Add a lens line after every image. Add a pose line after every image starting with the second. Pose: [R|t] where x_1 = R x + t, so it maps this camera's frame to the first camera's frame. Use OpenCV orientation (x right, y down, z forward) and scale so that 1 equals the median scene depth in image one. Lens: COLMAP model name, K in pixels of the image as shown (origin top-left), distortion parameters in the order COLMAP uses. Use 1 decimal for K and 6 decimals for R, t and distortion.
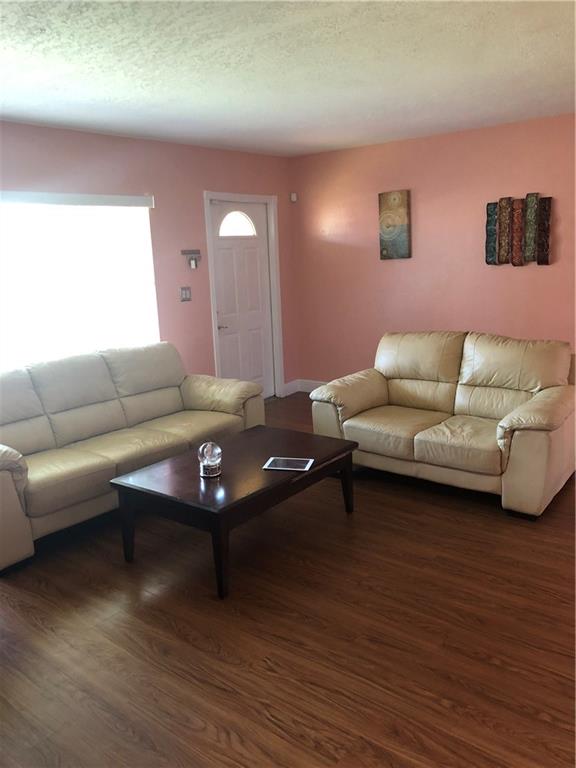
lens RADIAL K [[612.0, 0, 288.0], [0, 612.0, 384.0], [0, 0, 1]] dist [0.057716, -0.001596]
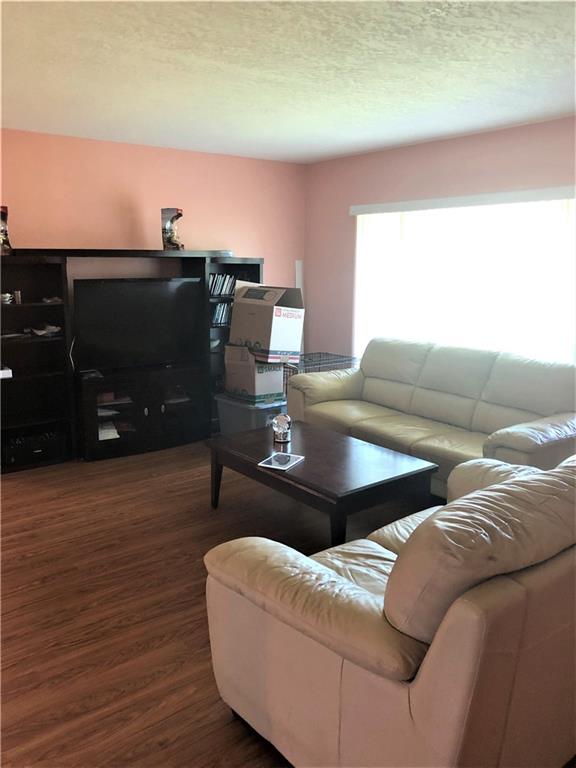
lens RADIAL K [[612.0, 0, 288.0], [0, 612.0, 384.0], [0, 0, 1]] dist [0.057716, -0.001596]
pose [[-0.223282, 0.233704, -0.946323, 1.062352], [-0.193814, 0.940804, 0.278071, -0.318247], [0.955291, 0.245499, -0.164770, 1.274641]]
